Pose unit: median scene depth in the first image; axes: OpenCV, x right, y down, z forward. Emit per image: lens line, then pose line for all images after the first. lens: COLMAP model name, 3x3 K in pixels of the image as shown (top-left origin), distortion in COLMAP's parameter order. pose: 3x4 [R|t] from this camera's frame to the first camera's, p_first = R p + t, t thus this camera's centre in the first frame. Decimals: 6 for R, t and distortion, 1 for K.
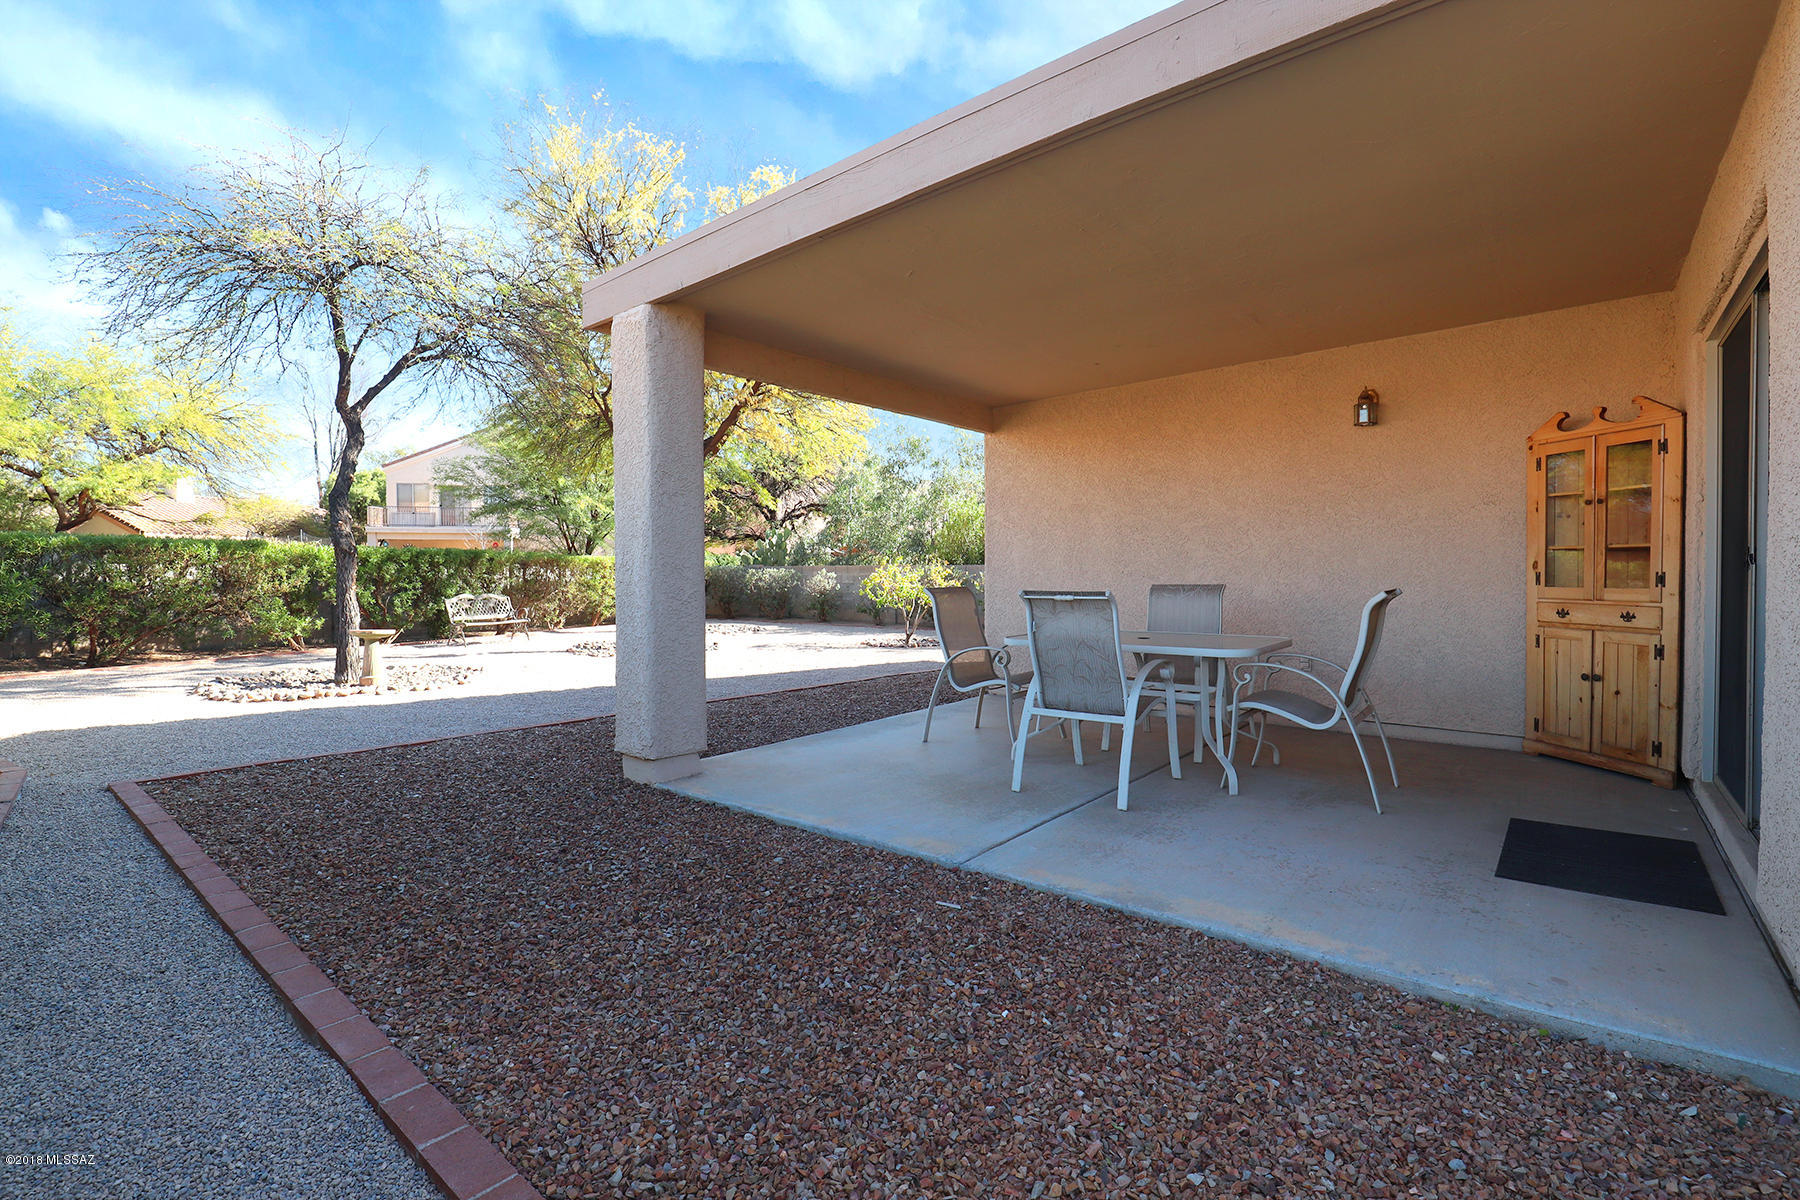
lens RADIAL K [[691.8, 0, 857.0], [0, 691.8, 601.5], [0, 0, 1]] dist [-0.024565, 0.000280]
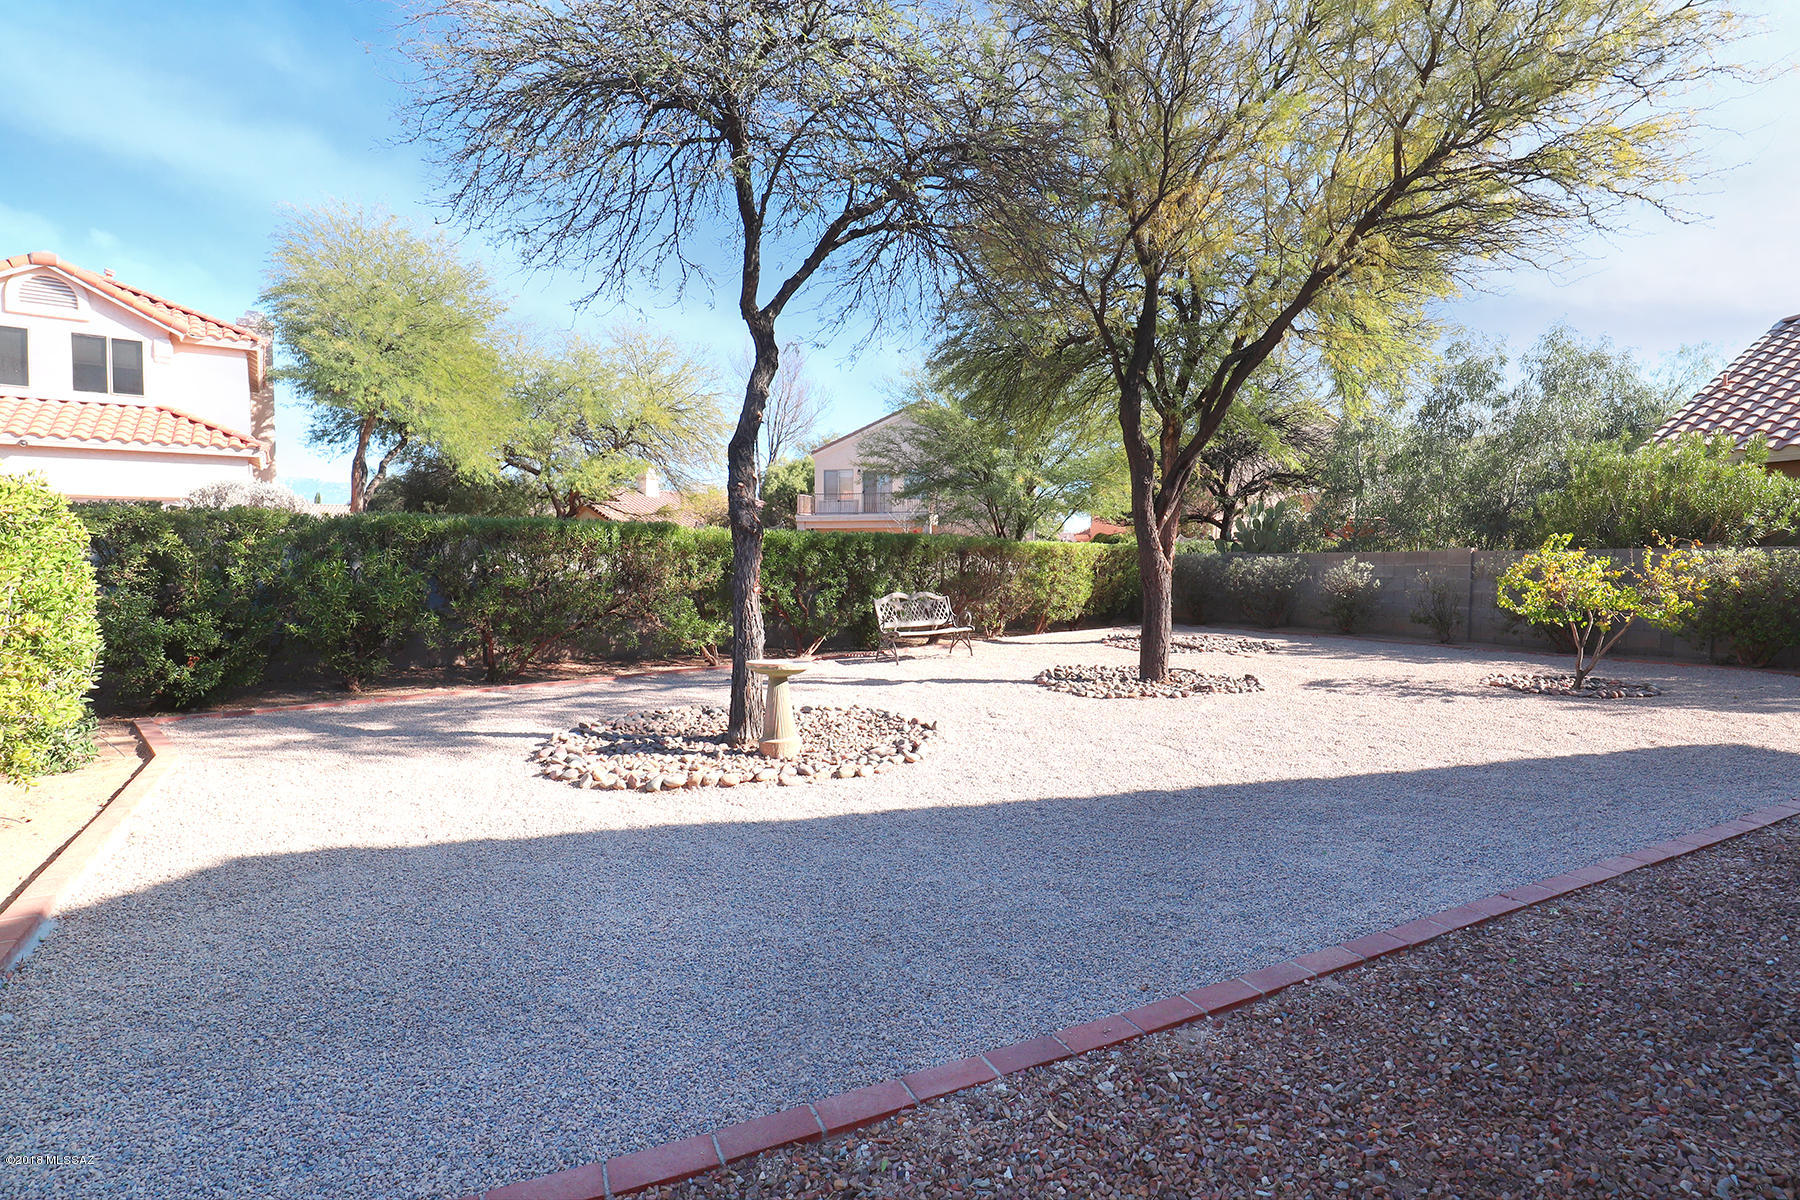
lens RADIAL K [[813.2, 0, 903.8], [0, 813.2, 575.1], [0, 0, 1]] dist [-0.019233, -0.000259]
pose [[0.880976, 0.004589, -0.473139, -0.148544], [-0.016941, 0.999618, -0.021849, -0.010590], [0.472858, 0.027264, 0.880717, 0.226508]]
